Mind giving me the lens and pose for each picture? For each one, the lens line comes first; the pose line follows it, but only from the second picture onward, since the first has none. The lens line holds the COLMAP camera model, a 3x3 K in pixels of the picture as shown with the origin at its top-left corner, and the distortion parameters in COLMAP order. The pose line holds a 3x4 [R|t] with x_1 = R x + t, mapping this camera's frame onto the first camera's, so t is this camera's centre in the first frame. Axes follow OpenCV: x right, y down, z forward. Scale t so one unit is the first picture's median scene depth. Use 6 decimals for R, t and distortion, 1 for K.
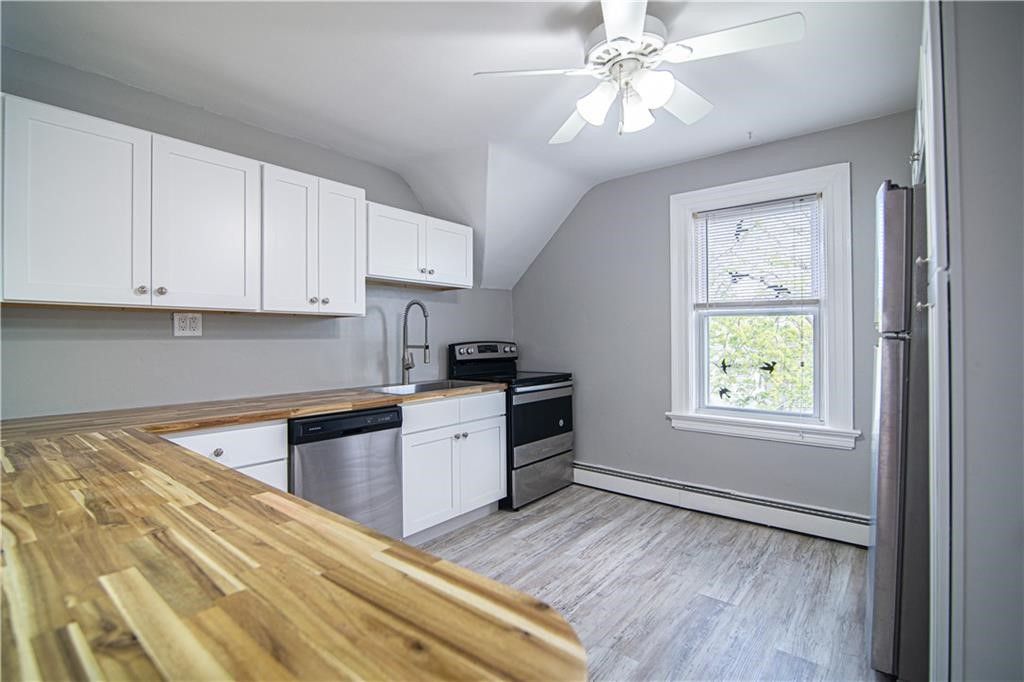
lens RADIAL K [[475.5, 0, 495.9], [0, 475.5, 337.8], [0, 0, 1]] dist [-0.022609, 0.000186]
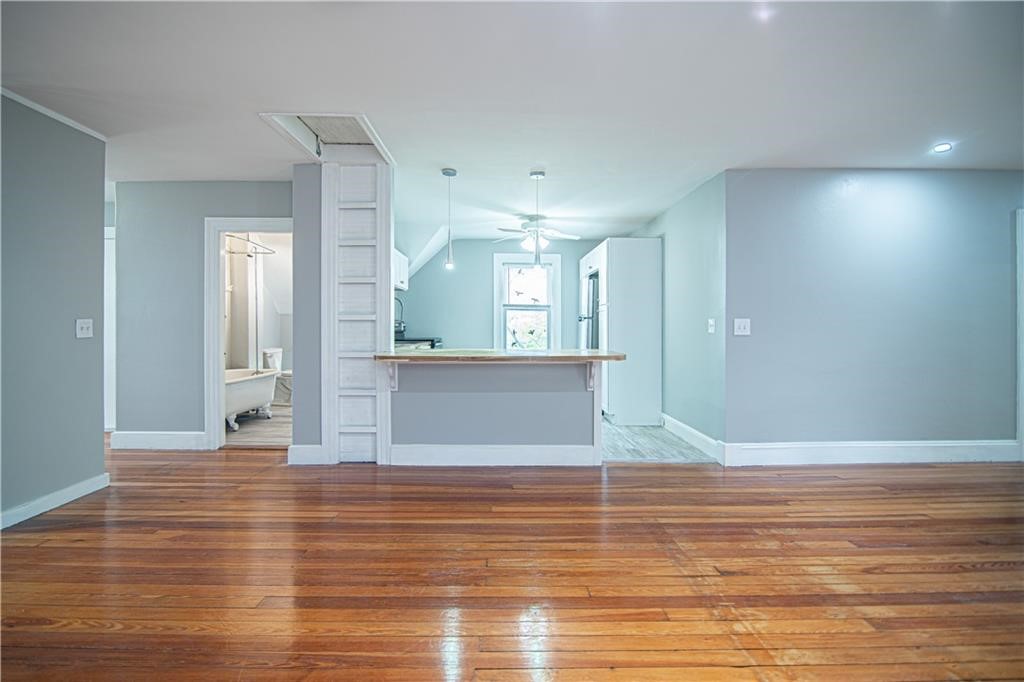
lens RADIAL K [[485.3, 0, 512.2], [0, 485.3, 323.8], [0, 0, 1]] dist [-0.000631, -0.000048]
pose [[0.746712, 0.012499, 0.665030, -1.192893], [-0.011505, 0.999917, -0.005875, 0.036232], [-0.665048, -0.003264, 0.746794, -0.812617]]
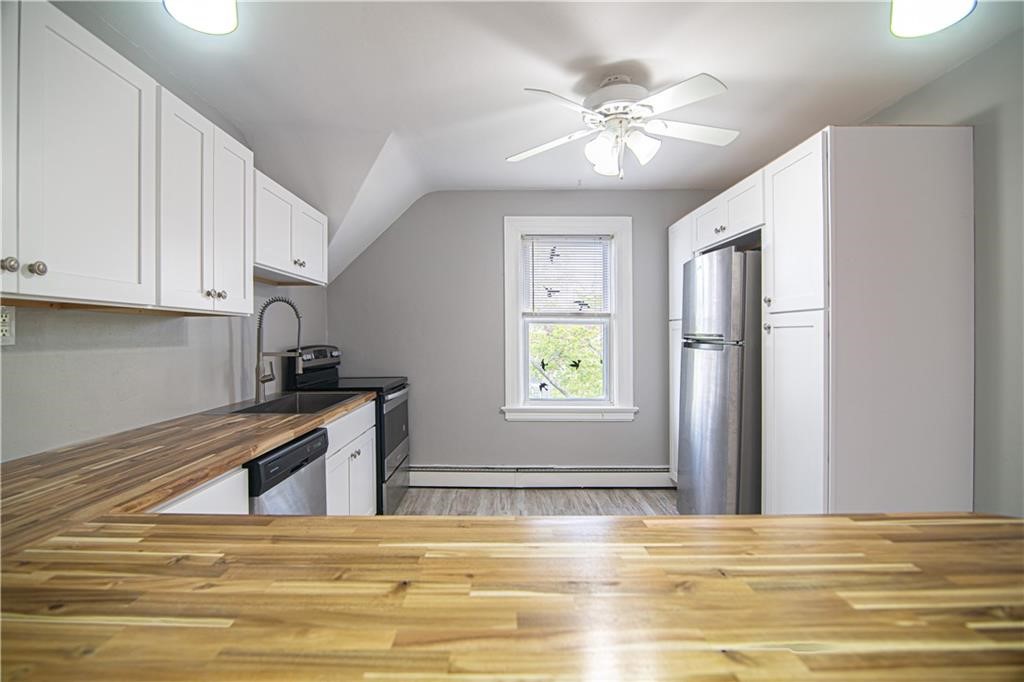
lens RADIAL K [[475.5, 0, 495.9], [0, 475.5, 337.8], [0, 0, 1]] dist [-0.022609, 0.000186]
pose [[0.768993, 0.000589, 0.639257, -0.438143], [-0.002572, 0.999994, 0.002173, -0.013254], [-0.639252, -0.003315, 0.768990, 0.153537]]
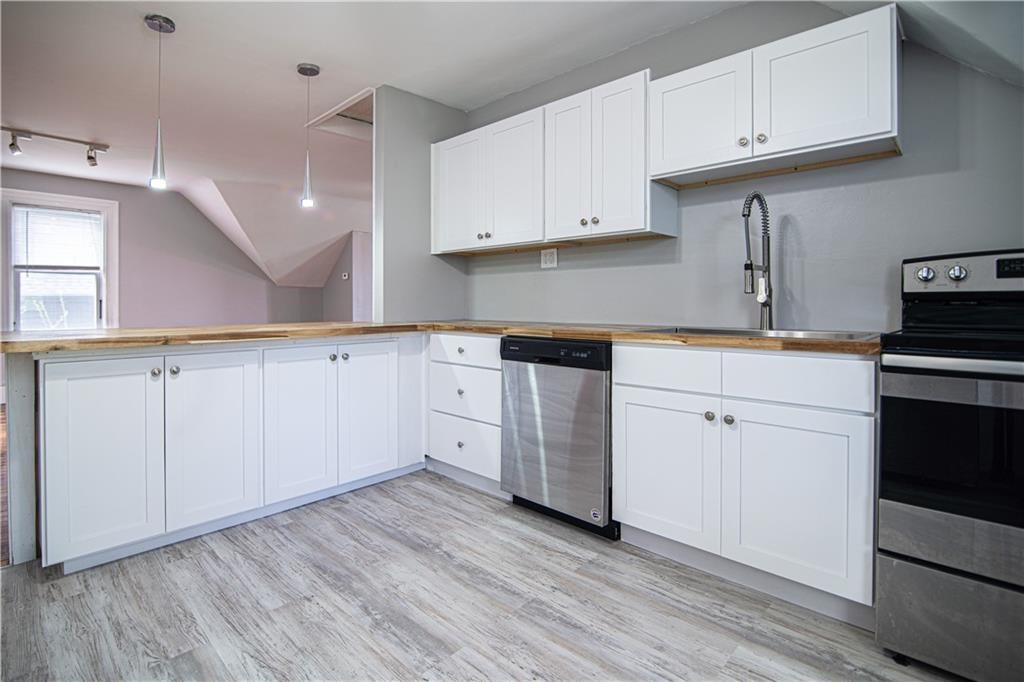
lens RADIAL K [[515.5, 0, 511.1], [0, 515.5, 303.1], [0, 0, 1]] dist [-0.002761, 0.000249]
pose [[-0.061207, 0.008940, -0.998085, 0.561751], [0.006546, 0.999942, 0.008555, 0.061529], [0.998104, -0.006010, -0.061262, 0.790818]]
